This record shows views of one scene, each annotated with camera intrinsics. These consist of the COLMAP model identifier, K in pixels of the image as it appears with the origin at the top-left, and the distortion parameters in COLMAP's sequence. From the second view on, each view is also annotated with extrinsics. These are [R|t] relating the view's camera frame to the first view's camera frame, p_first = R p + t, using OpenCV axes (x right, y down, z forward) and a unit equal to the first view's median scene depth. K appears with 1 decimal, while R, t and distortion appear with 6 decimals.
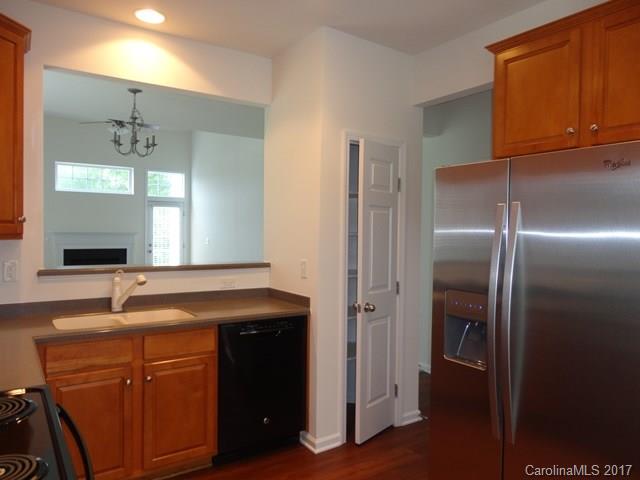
lens RADIAL K [[468.0, 0, 320.0], [0, 468.0, 240.0], [0, 0, 1]] dist [-0.000652, 0.001476]
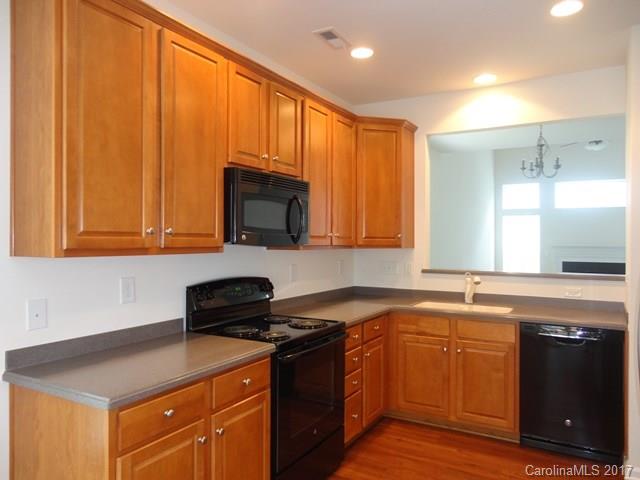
lens RADIAL K [[468.0, 0, 320.0], [0, 468.0, 240.0], [0, 0, 1]] dist [-0.000652, 0.001476]
pose [[0.438982, -0.009271, -0.898448, 0.599633], [-0.019013, 0.999627, -0.019604, 0.005900], [0.898294, 0.025688, 0.438642, 0.023996]]
